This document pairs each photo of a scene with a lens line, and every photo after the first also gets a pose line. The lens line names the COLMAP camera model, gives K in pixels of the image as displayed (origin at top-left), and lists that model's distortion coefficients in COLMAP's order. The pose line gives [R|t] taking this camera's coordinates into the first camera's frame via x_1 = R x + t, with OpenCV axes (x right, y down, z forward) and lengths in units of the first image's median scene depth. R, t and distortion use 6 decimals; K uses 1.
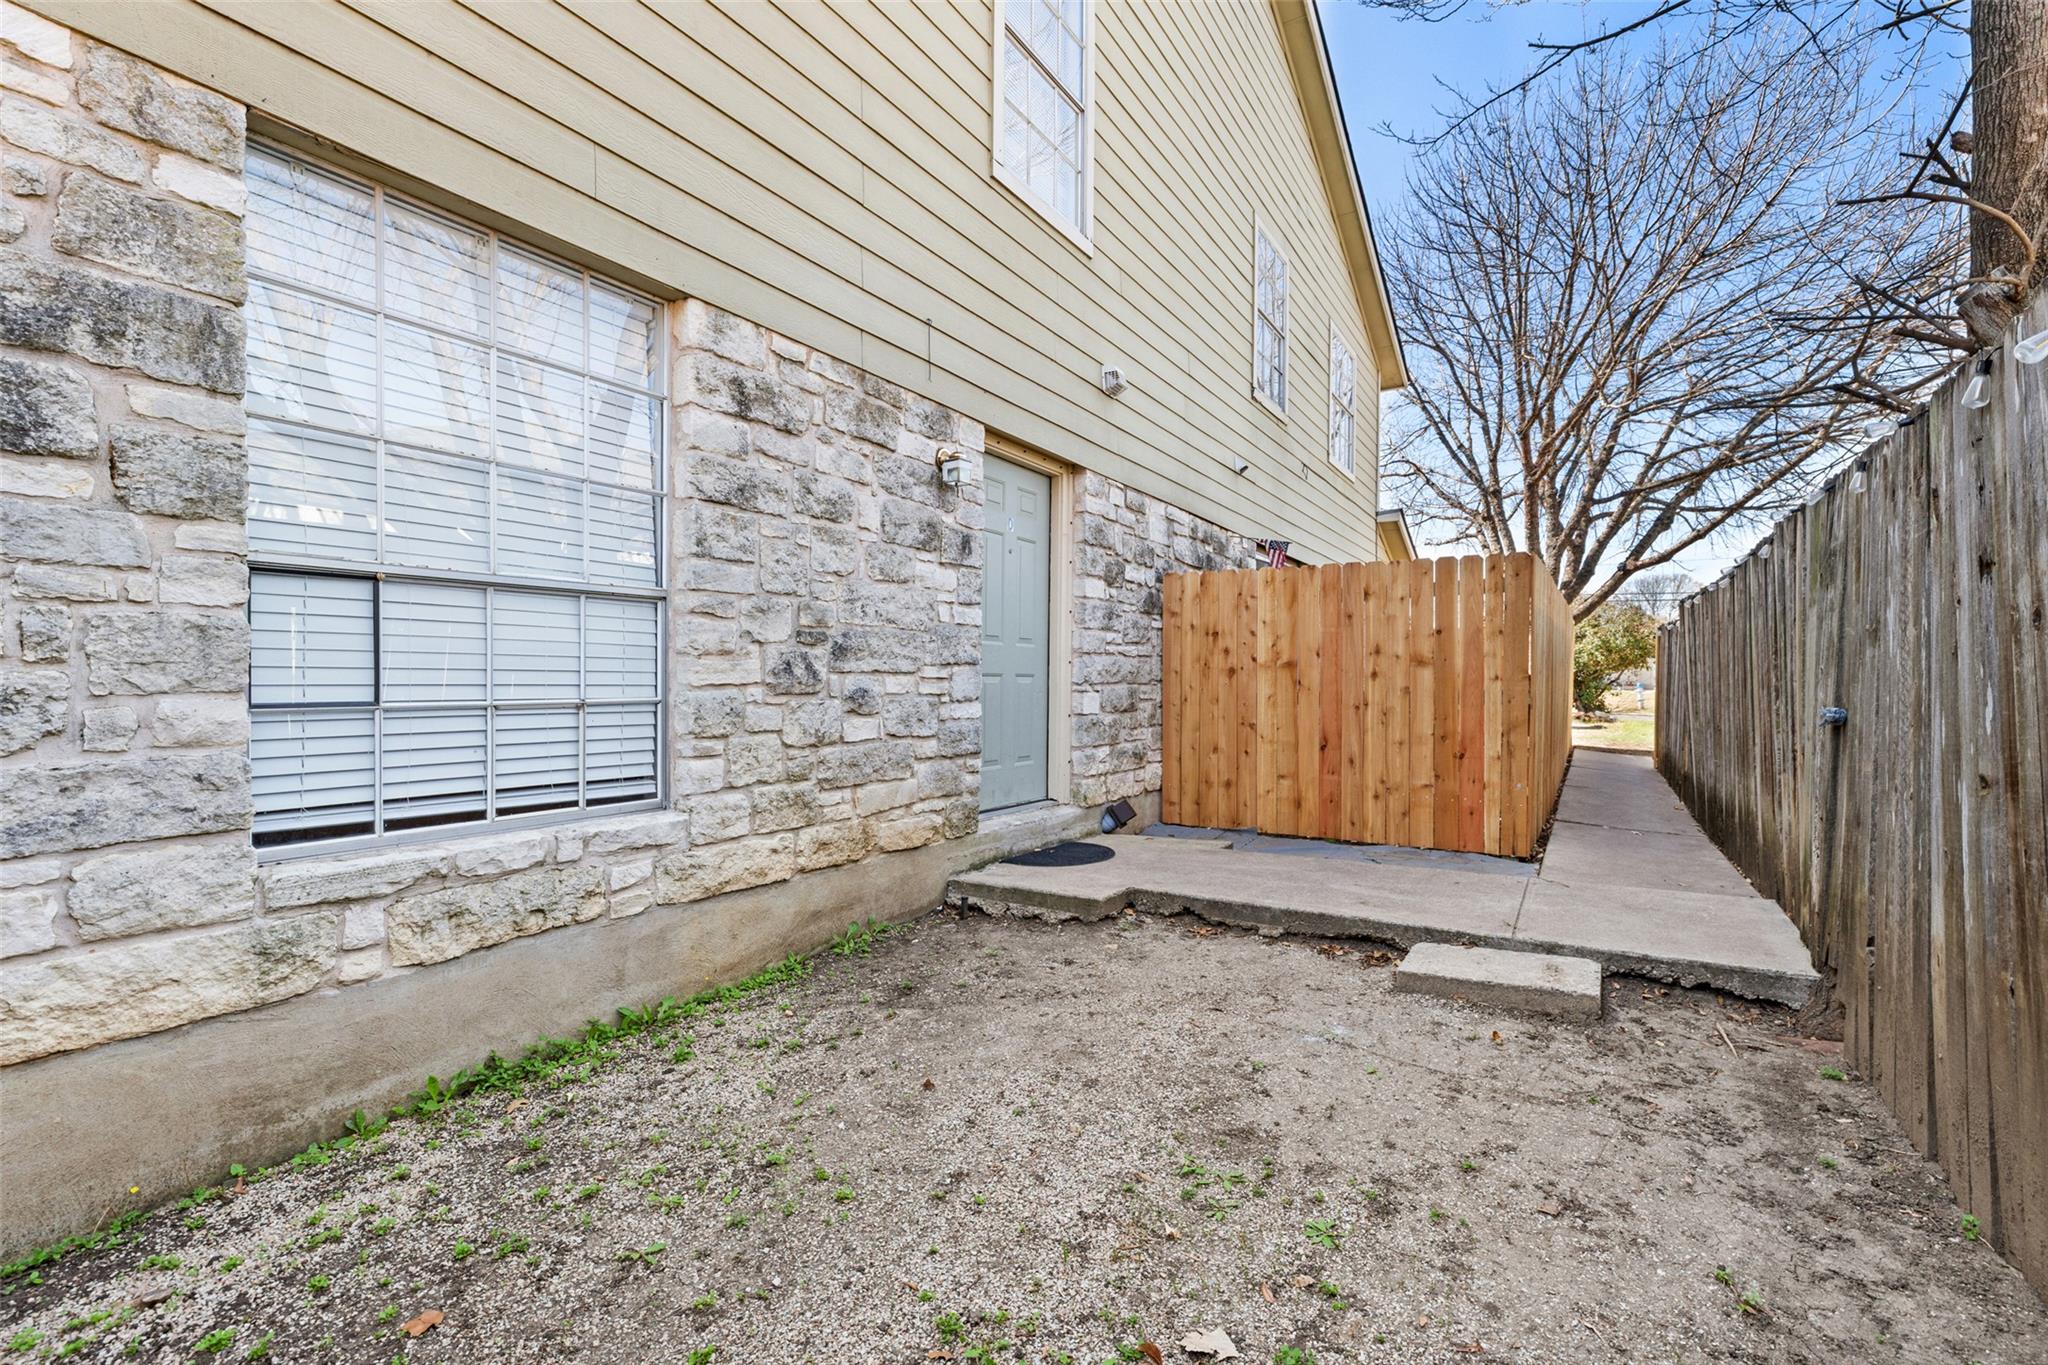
lens RADIAL K [[898.3, 0, 1016.9], [0, 898.3, 679.6], [0, 0, 1]] dist [-0.000881, 0.000318]
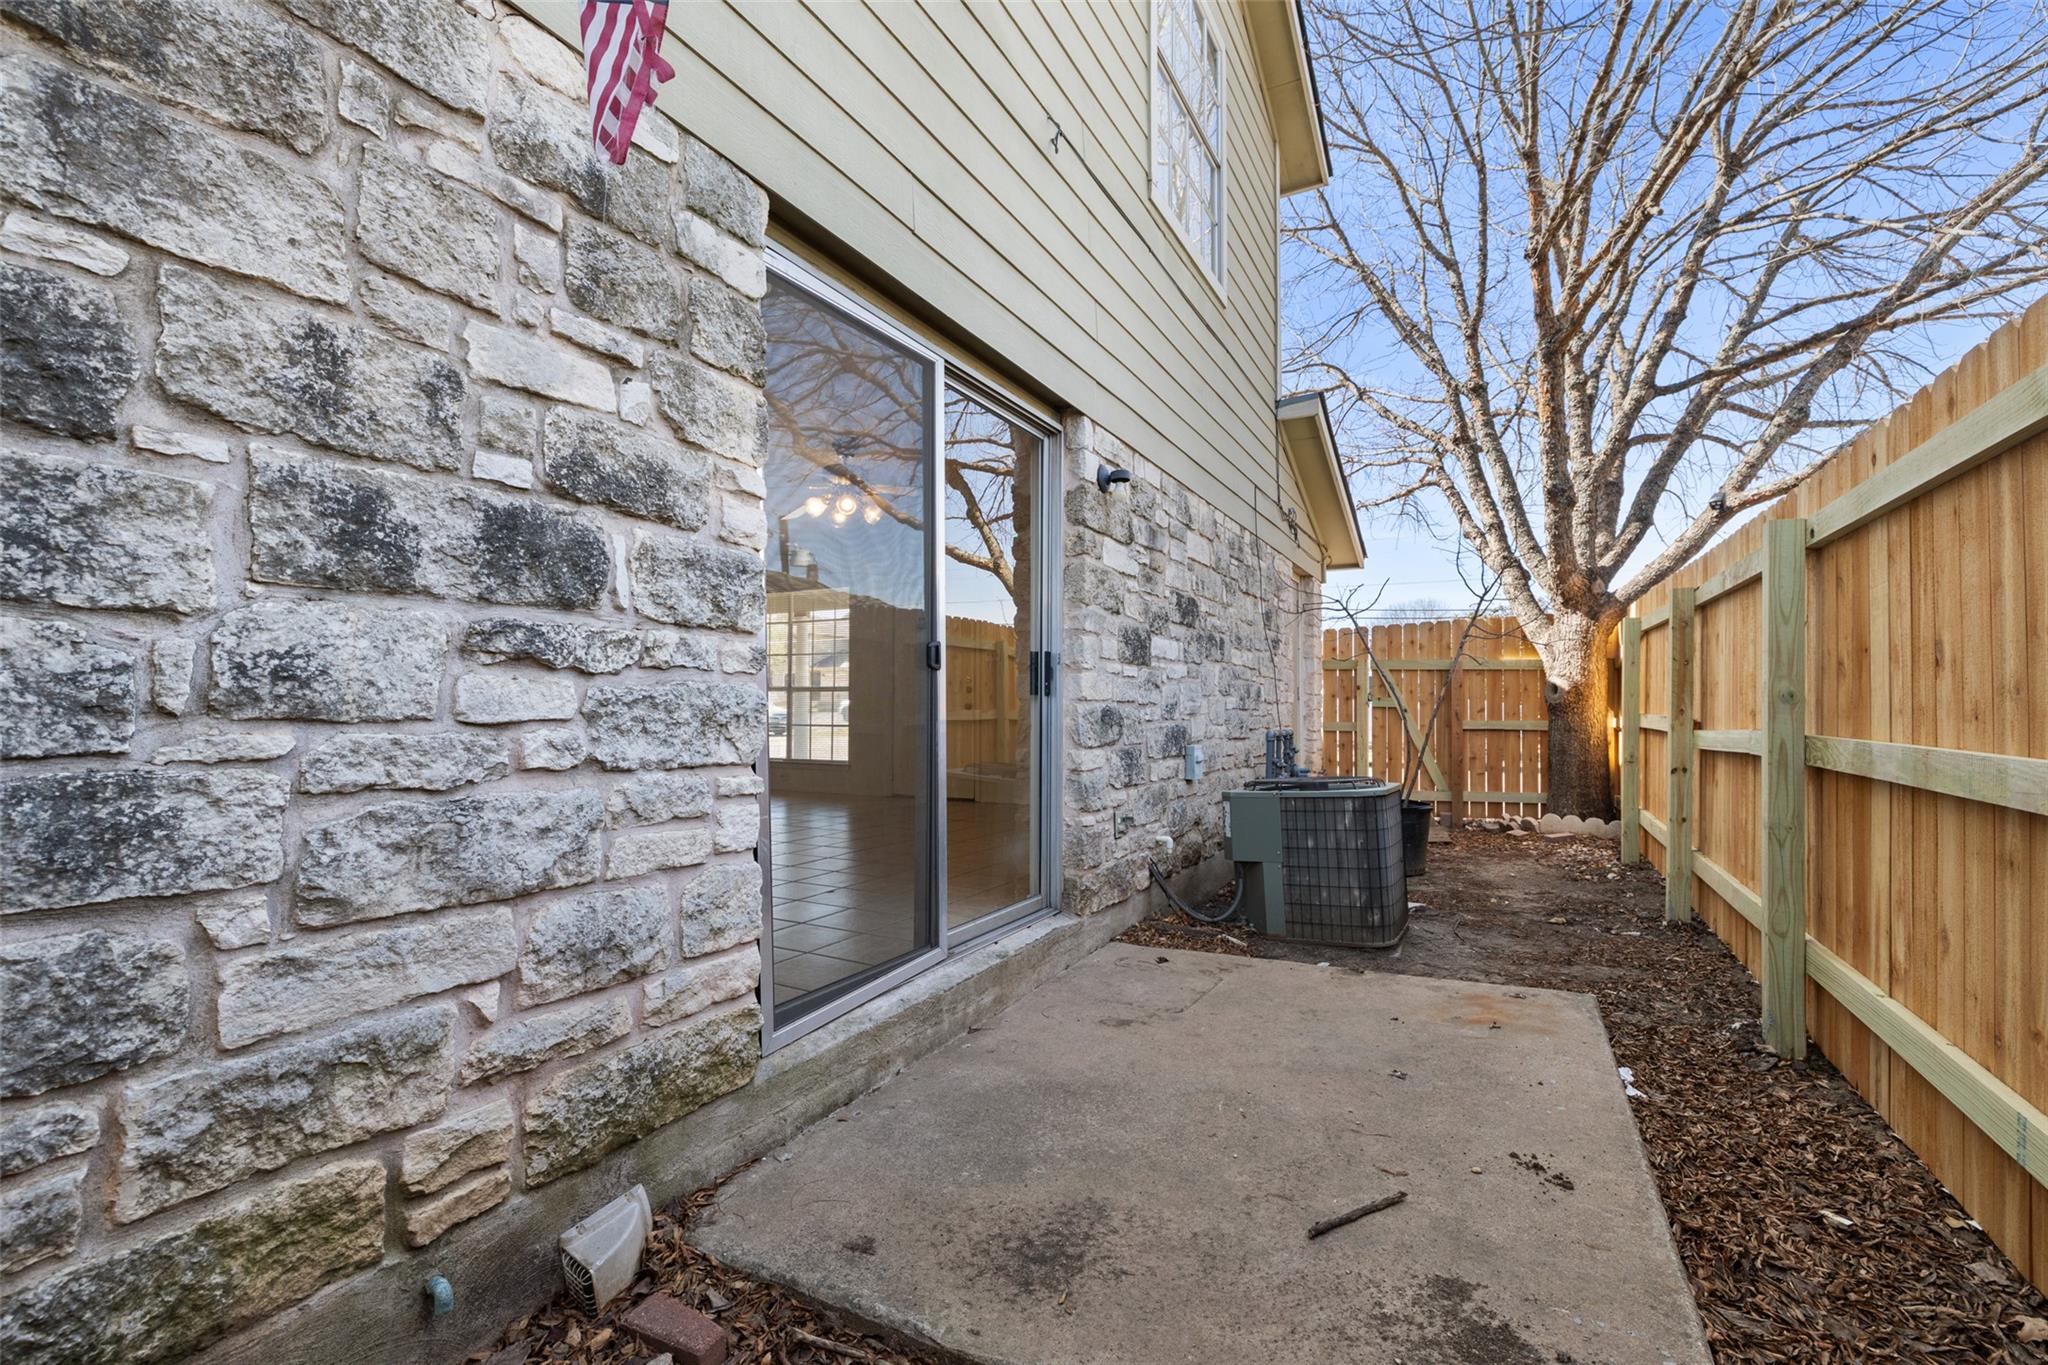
lens RADIAL K [[898.3, 0, 1039.3], [0, 898.3, 697.1], [0, 0, 1]] dist [-0.000881, 0.000318]
pose [[0.995534, 0.001504, 0.094390, 0.342429], [-0.000440, 0.999936, -0.011288, -0.002277], [-0.094401, 0.011196, 0.995471, 0.787913]]
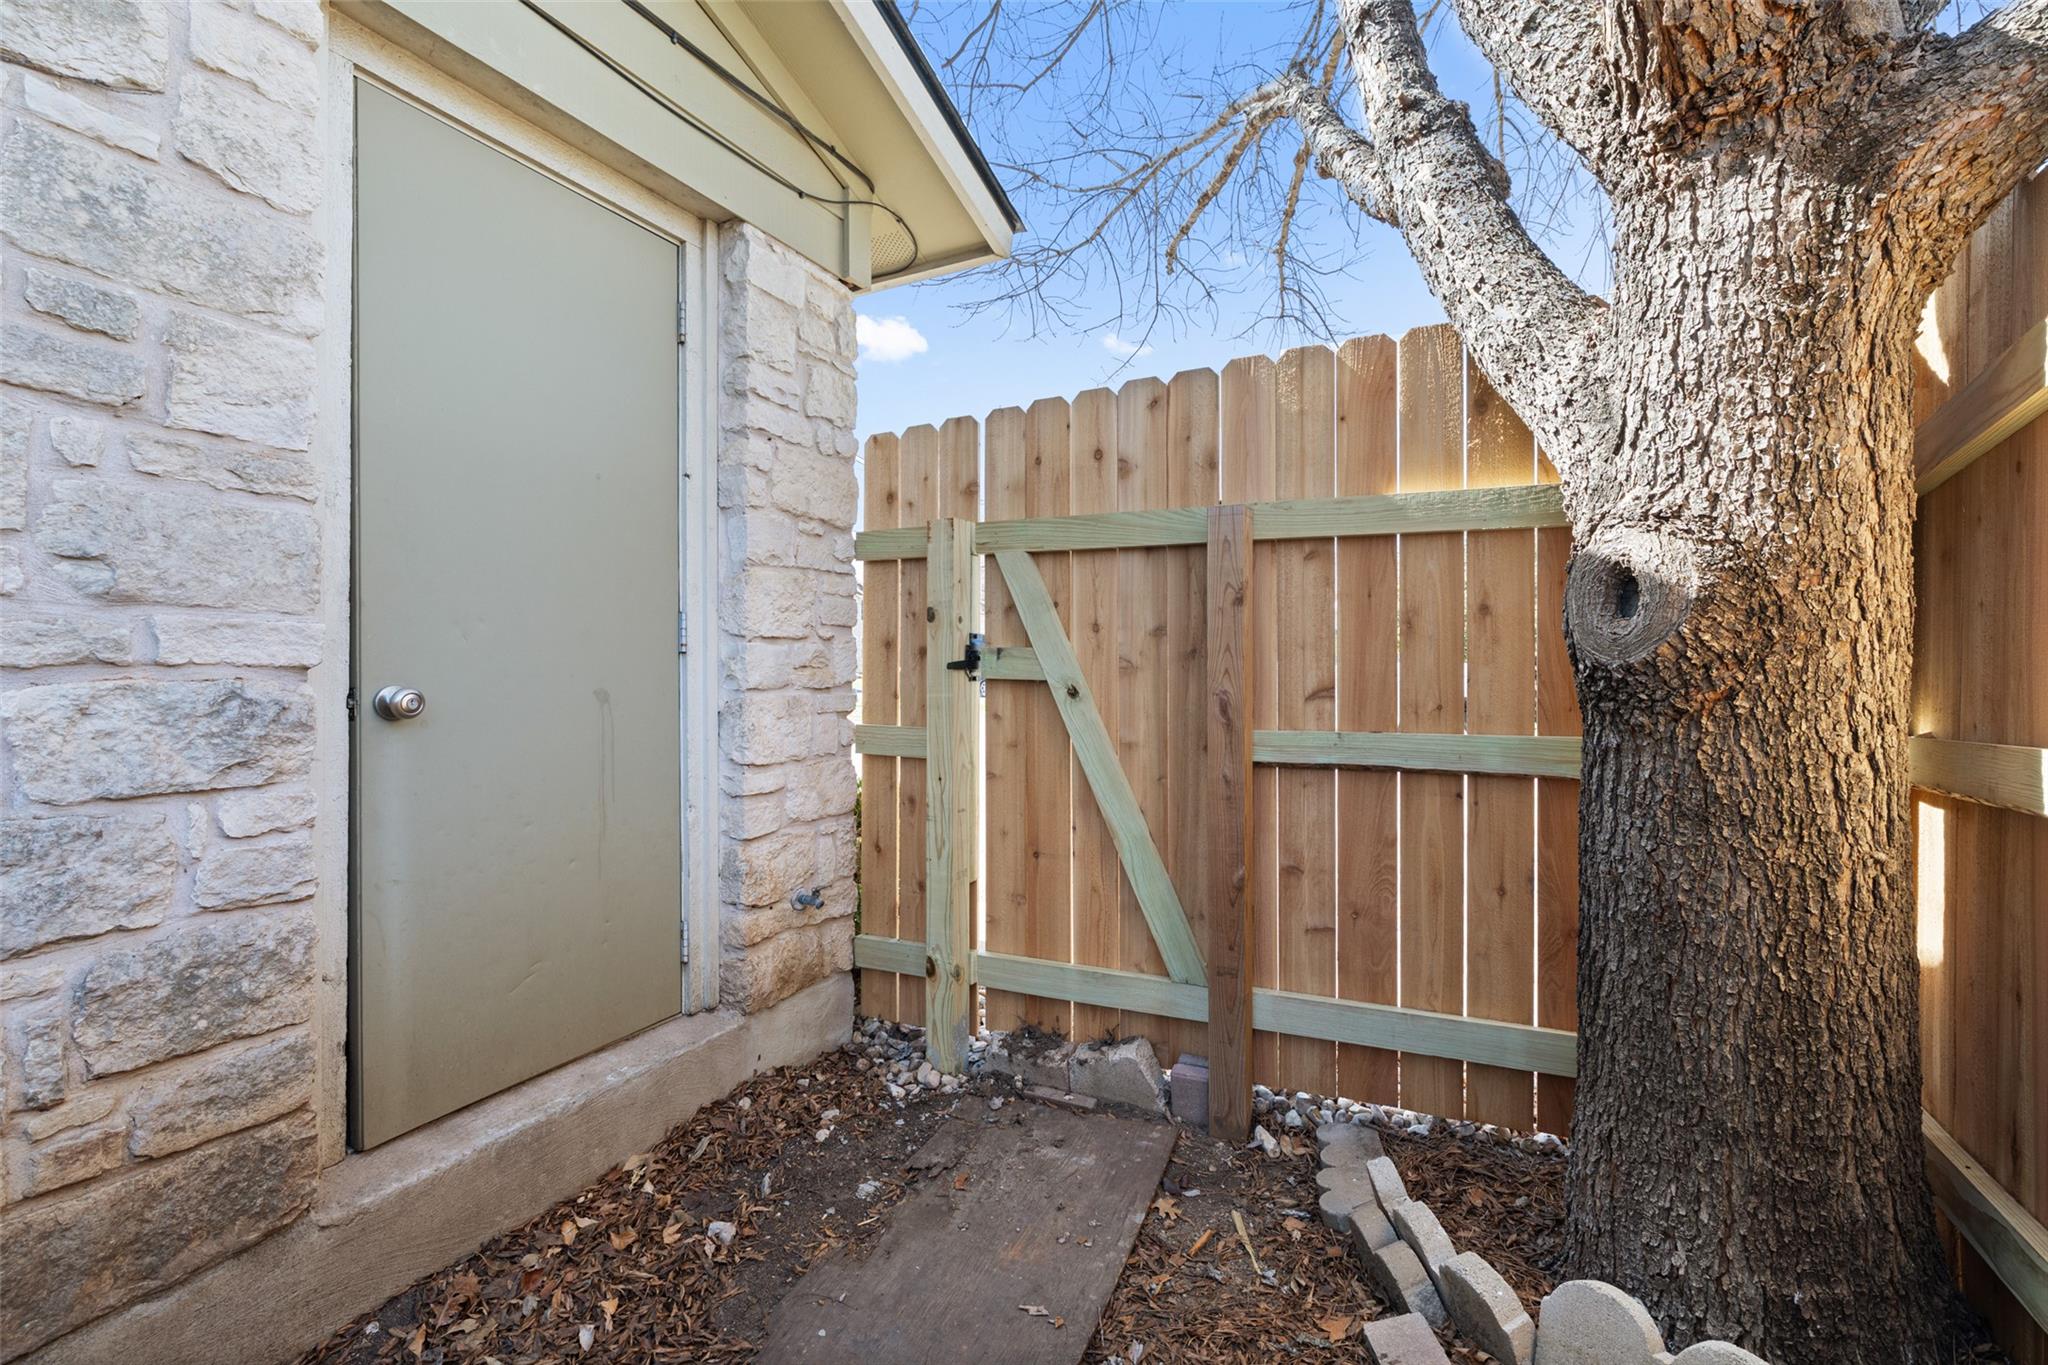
lens RADIAL K [[898.3, 0, 1021.5], [0, 898.3, 679.2], [0, 0, 1]] dist [-0.000881, 0.000318]
pose [[0.997368, -0.000728, 0.072508, 0.827030], [0.000485, 0.999994, 0.003378, -0.004054], [-0.072510, -0.003334, 0.997362, 1.489858]]
